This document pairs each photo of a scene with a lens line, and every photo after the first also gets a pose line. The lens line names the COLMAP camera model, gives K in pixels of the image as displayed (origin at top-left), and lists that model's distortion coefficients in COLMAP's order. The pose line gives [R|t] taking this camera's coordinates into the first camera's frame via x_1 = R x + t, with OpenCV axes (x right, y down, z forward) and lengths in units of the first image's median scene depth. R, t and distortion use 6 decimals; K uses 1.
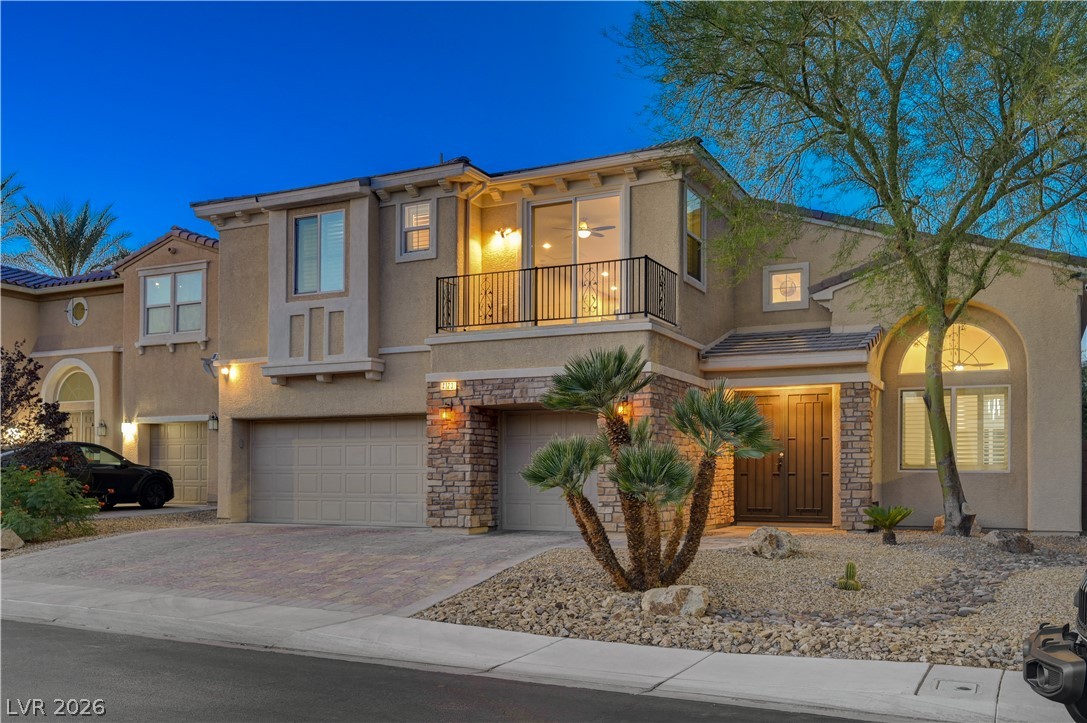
lens RADIAL K [[959.9, 0, 543.8], [0, 959.9, 359.1], [0, 0, 1]] dist [-0.005049, -0.021755]
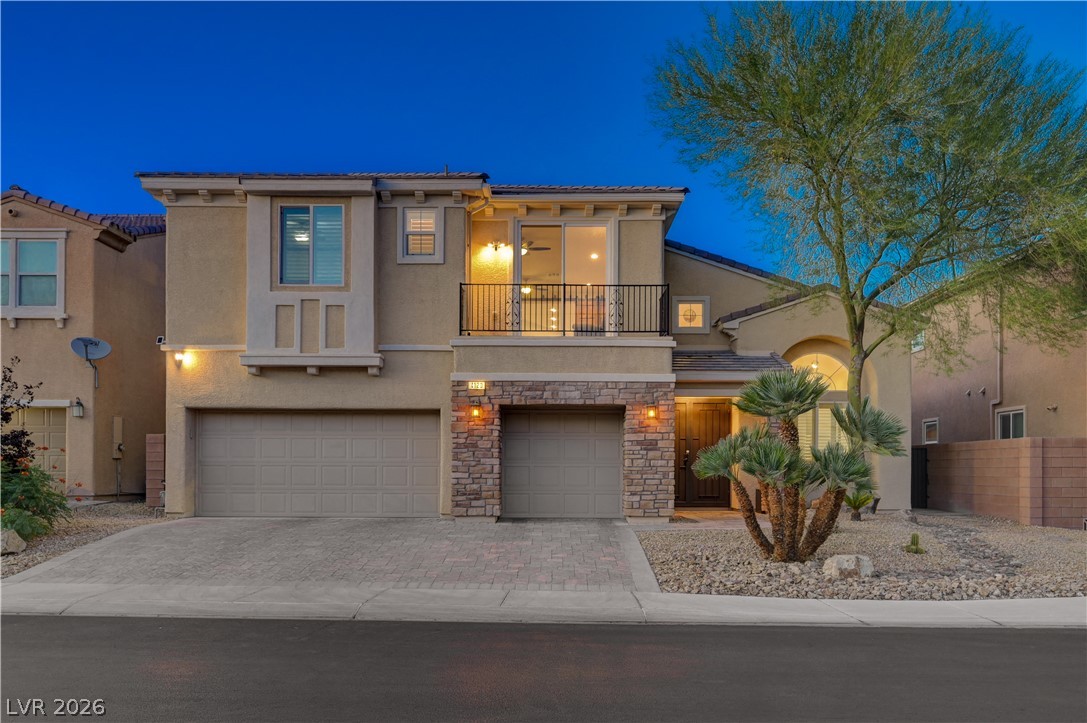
lens RADIAL K [[897.1, 0, 542.9], [0, 897.1, 364.4], [0, 0, 1]] dist [-0.000852, -0.009491]
pose [[0.898123, 0.052962, 0.436544, -0.437935], [-0.055785, 0.998423, -0.006360, 0.006278], [-0.436192, -0.018640, 0.899661, 0.057090]]
